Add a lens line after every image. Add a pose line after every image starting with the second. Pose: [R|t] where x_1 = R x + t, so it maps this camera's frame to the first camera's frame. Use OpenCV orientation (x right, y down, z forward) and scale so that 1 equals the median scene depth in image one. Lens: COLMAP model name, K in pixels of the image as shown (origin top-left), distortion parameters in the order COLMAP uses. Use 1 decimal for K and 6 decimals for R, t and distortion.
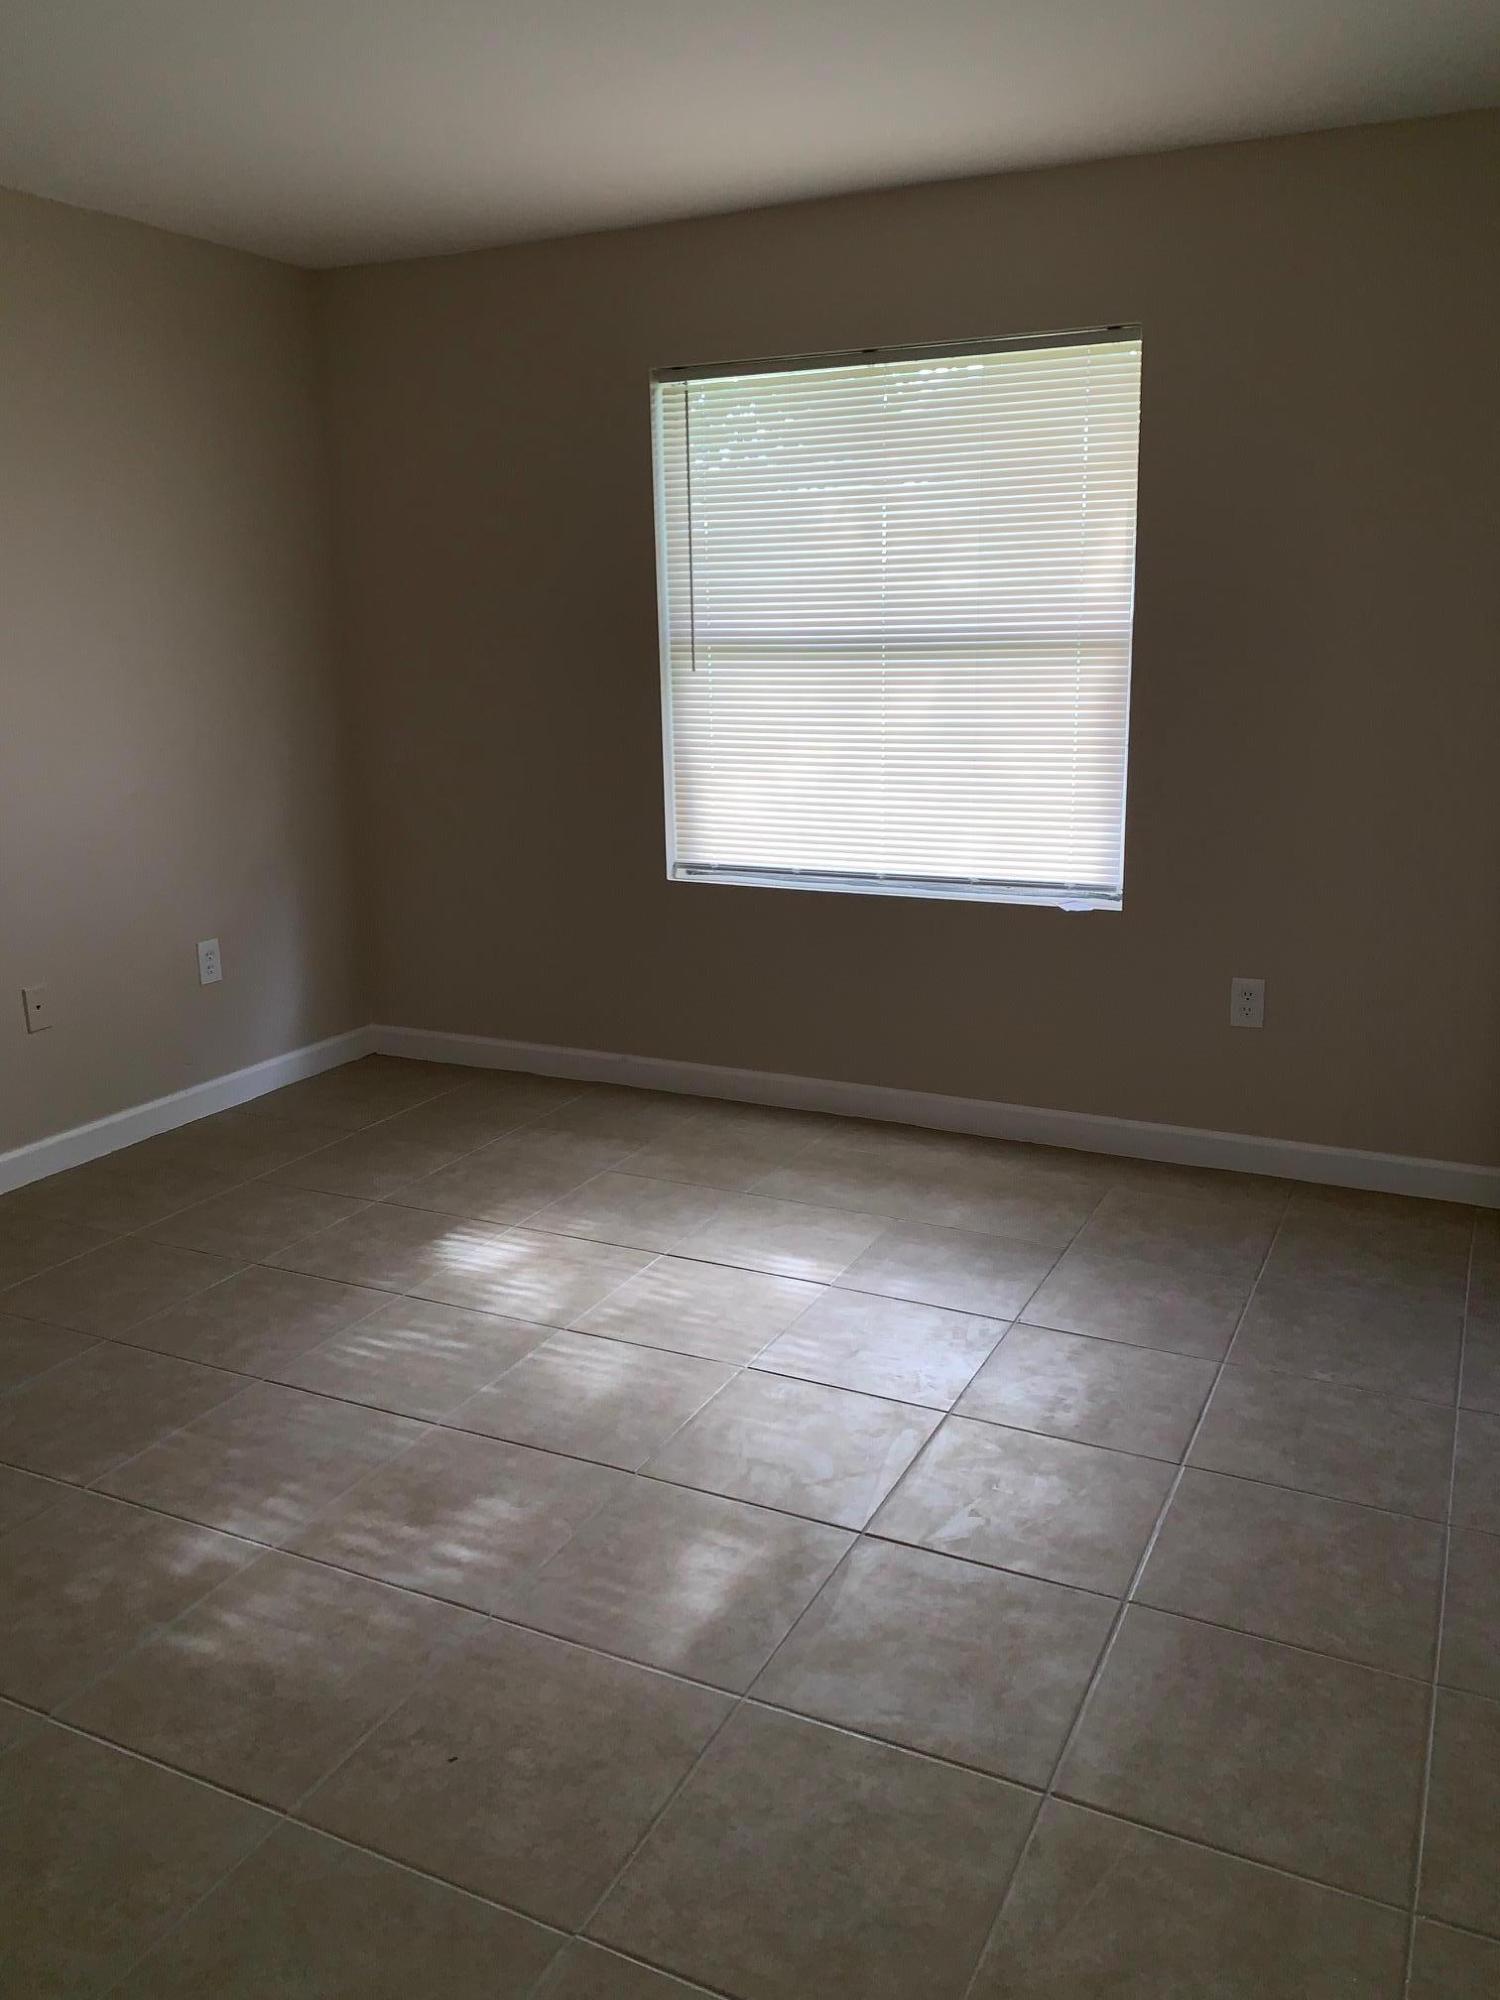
lens RADIAL K [[1529.5, 0, 750.0], [0, 1529.5, 1000.0], [0, 0, 1]] dist [0.046186, -0.044588]
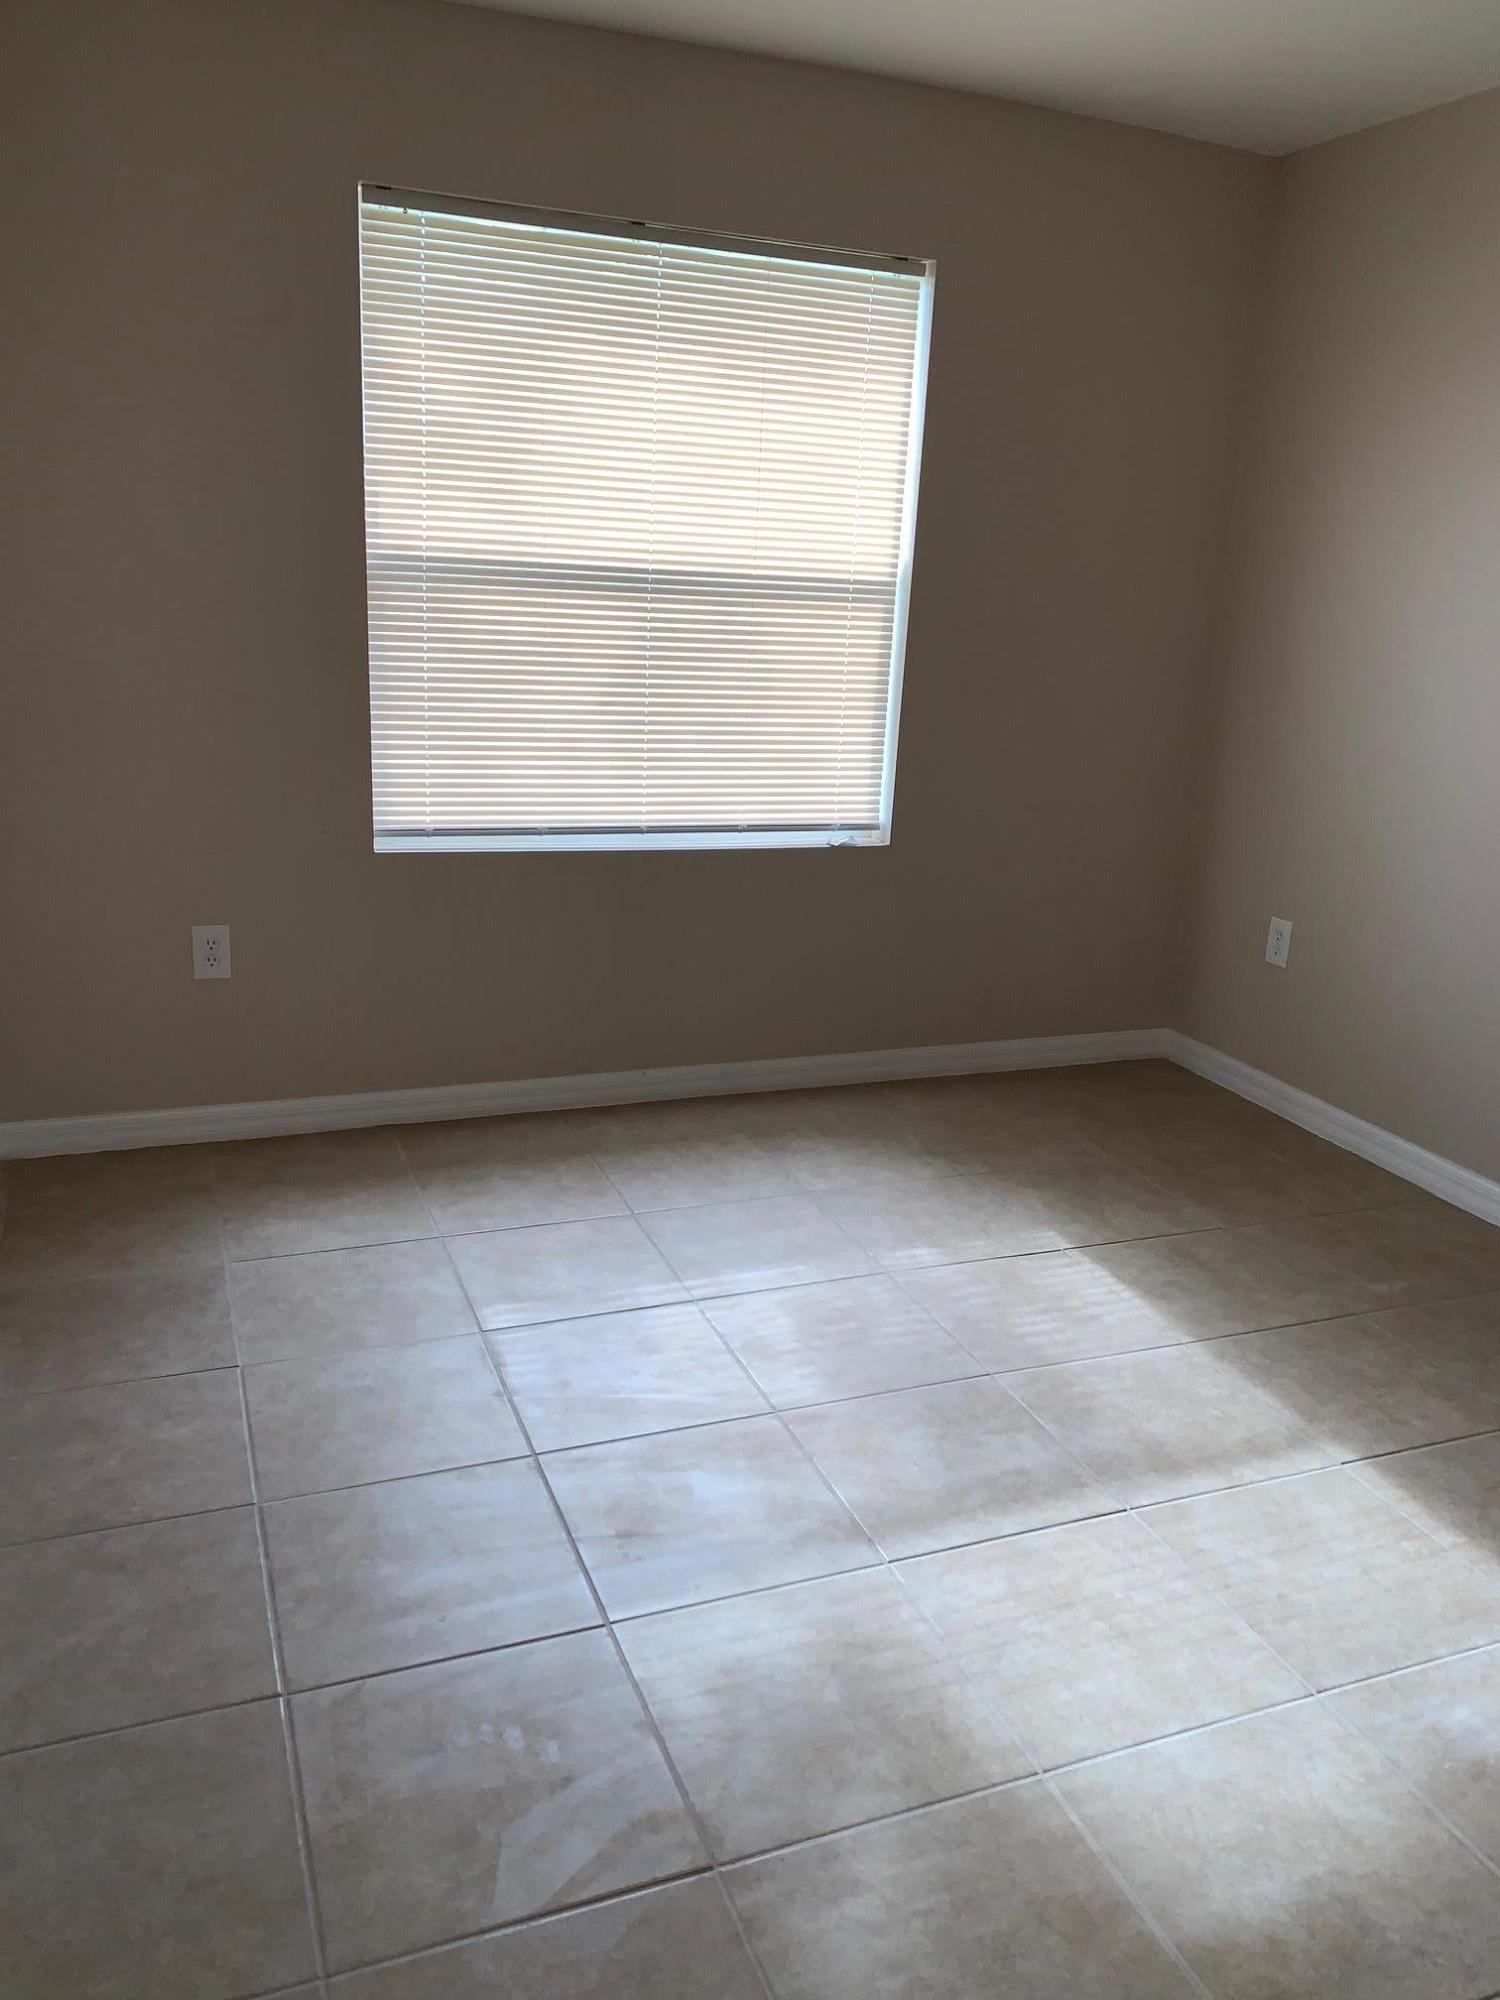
lens RADIAL K [[1529.5, 0, 750.0], [0, 1529.5, 1000.0], [0, 0, 1]] dist [0.046186, -0.044588]
pose [[0.665536, -0.137848, 0.733525, -0.586490], [0.109142, 0.990206, 0.087059, -0.055651], [-0.738342, 0.022118, 0.674063, 0.357262]]
